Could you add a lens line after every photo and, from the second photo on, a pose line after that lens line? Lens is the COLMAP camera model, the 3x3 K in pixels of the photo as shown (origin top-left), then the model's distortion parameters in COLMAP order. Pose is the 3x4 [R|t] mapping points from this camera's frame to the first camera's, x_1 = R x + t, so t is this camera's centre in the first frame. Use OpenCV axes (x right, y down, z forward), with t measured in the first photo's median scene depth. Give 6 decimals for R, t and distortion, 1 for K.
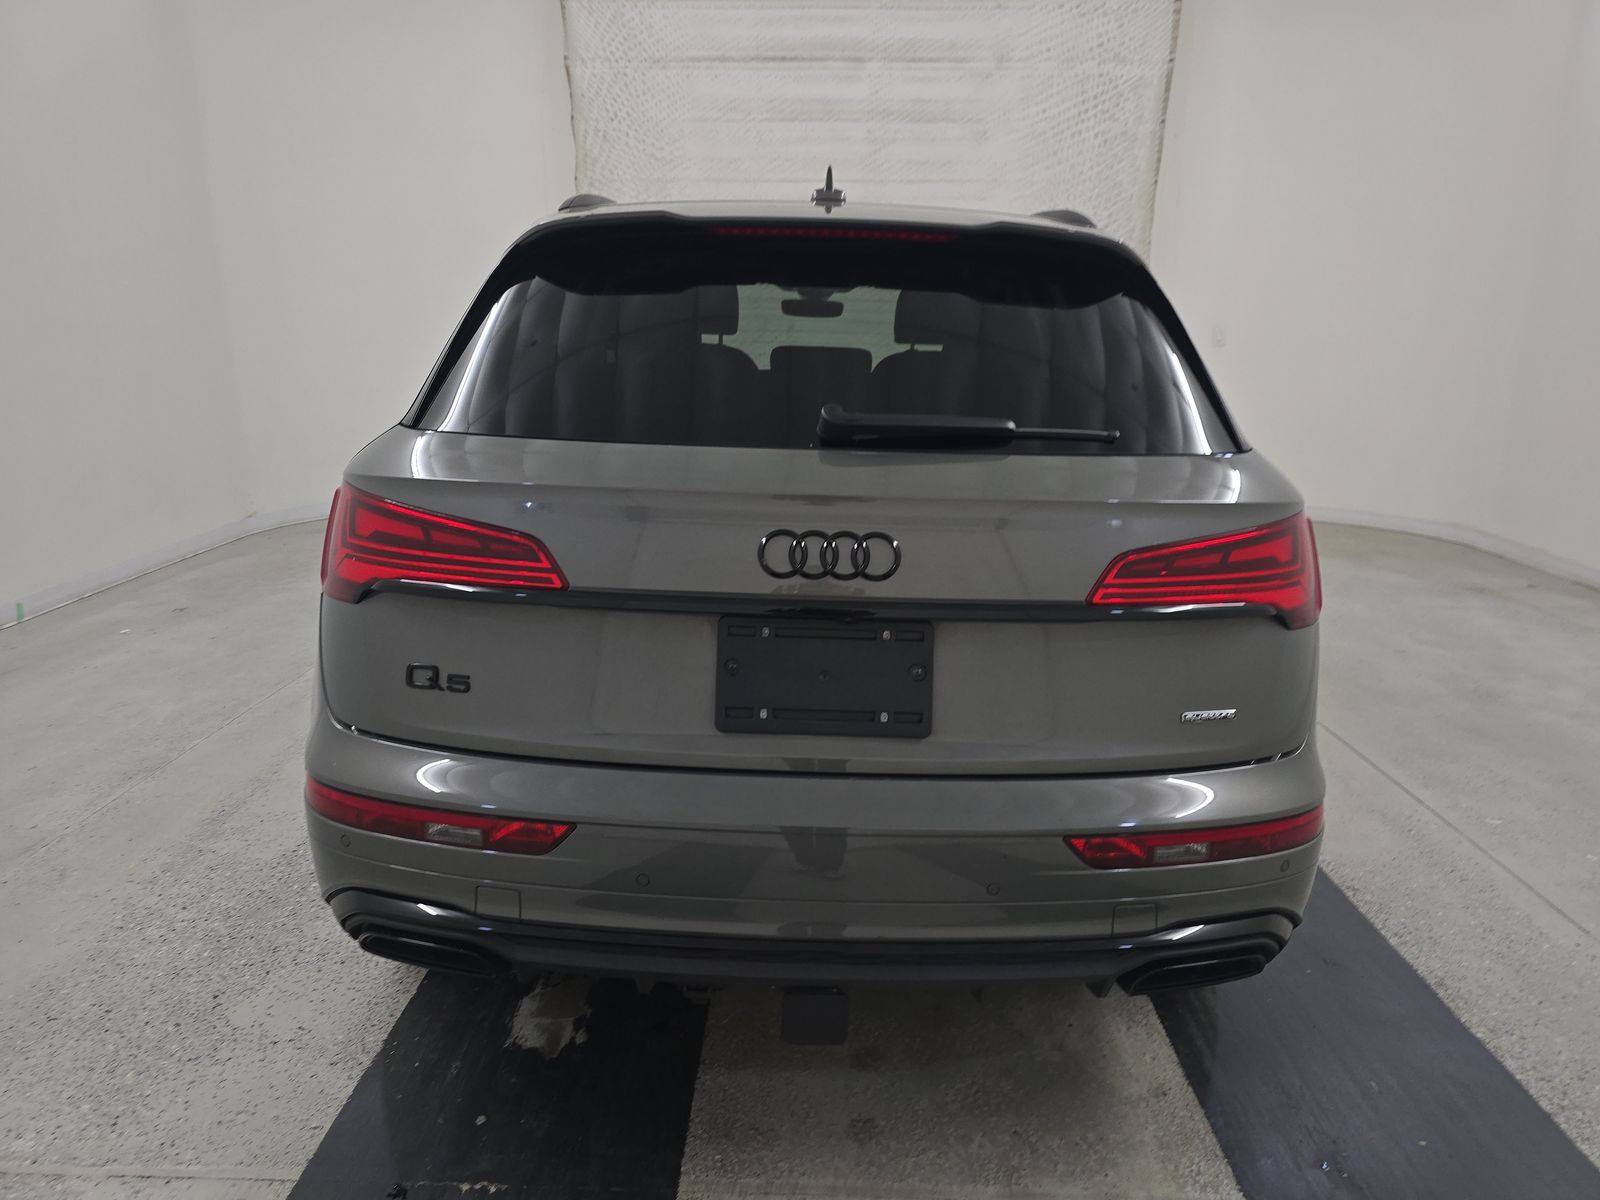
lens RADIAL K [[1002.2, 0, 807.9], [0, 1002.2, 598.3], [0, 0, 1]] dist [0.001392, -0.014702]
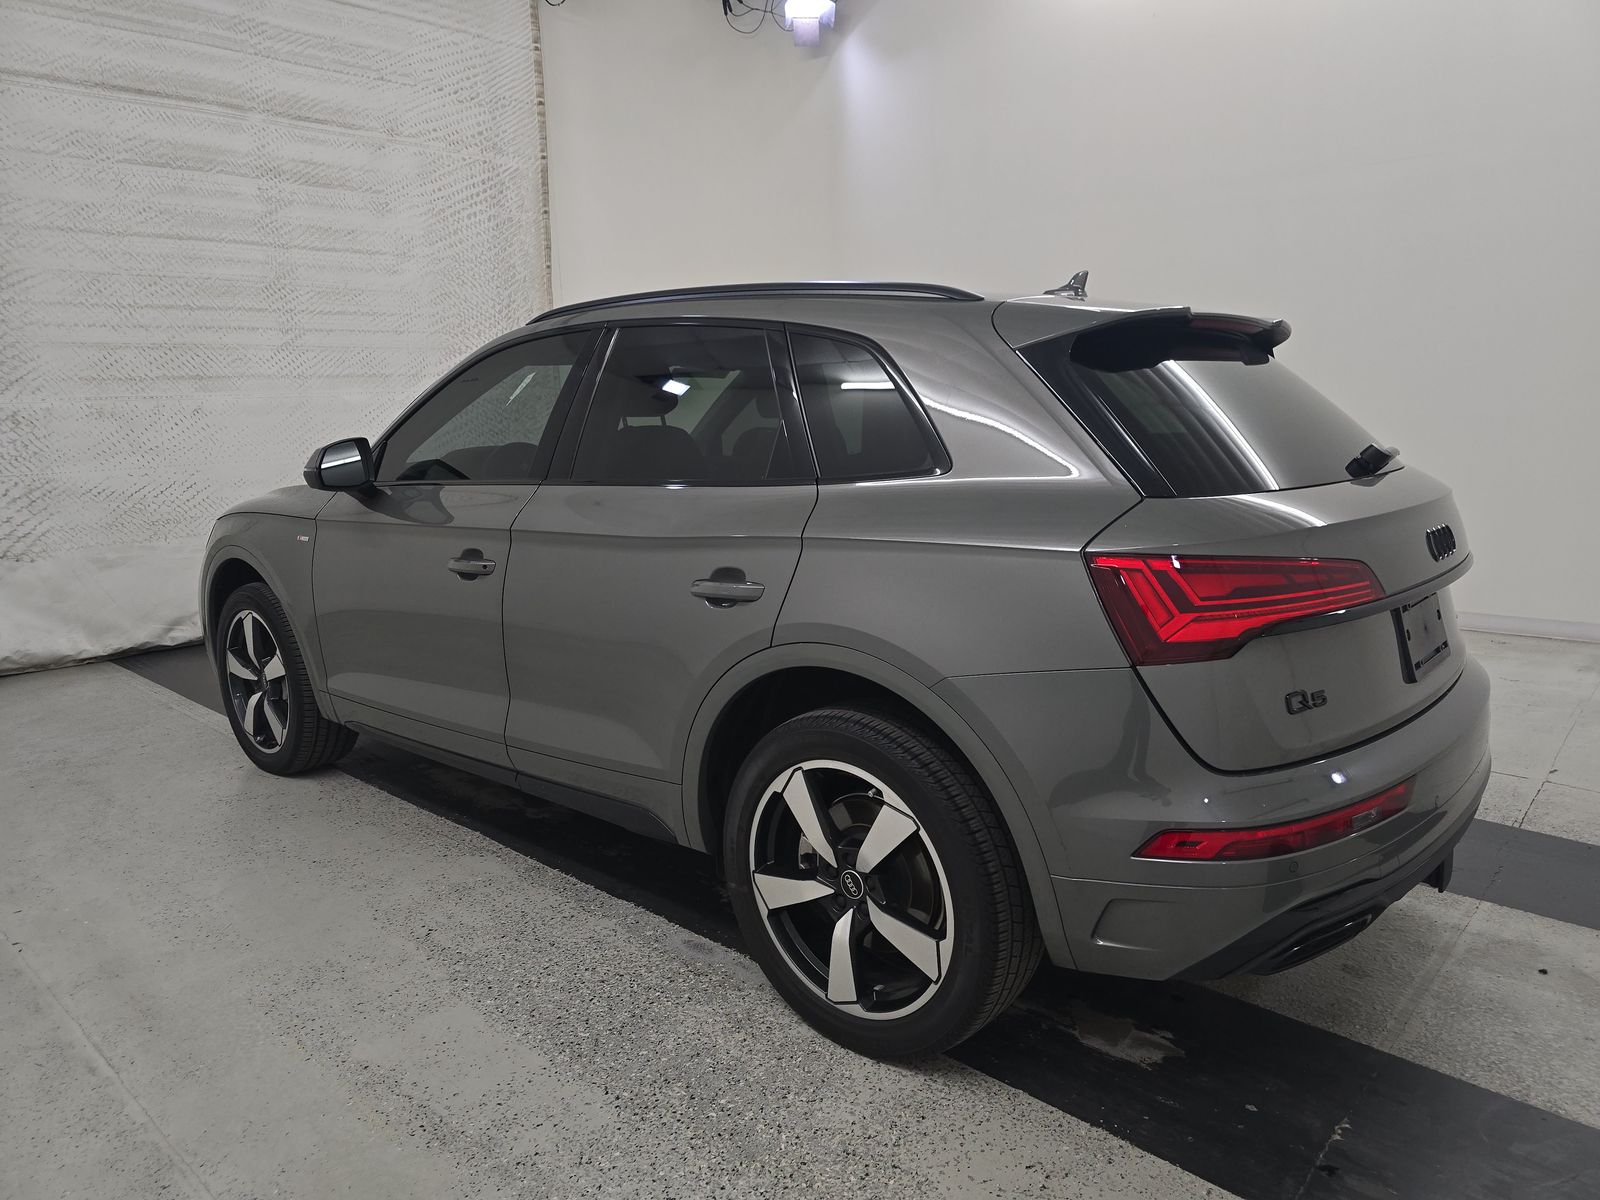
lens RADIAL K [[1002.2, 0, 807.9], [0, 1002.2, 598.3], [0, 0, 1]] dist [0.001392, -0.014702]
pose [[0.694378, -0.163208, 0.700858, -0.277757], [0.211022, 0.977306, 0.018513, -0.031928], [-0.687974, 0.135042, 0.713061, 0.096166]]
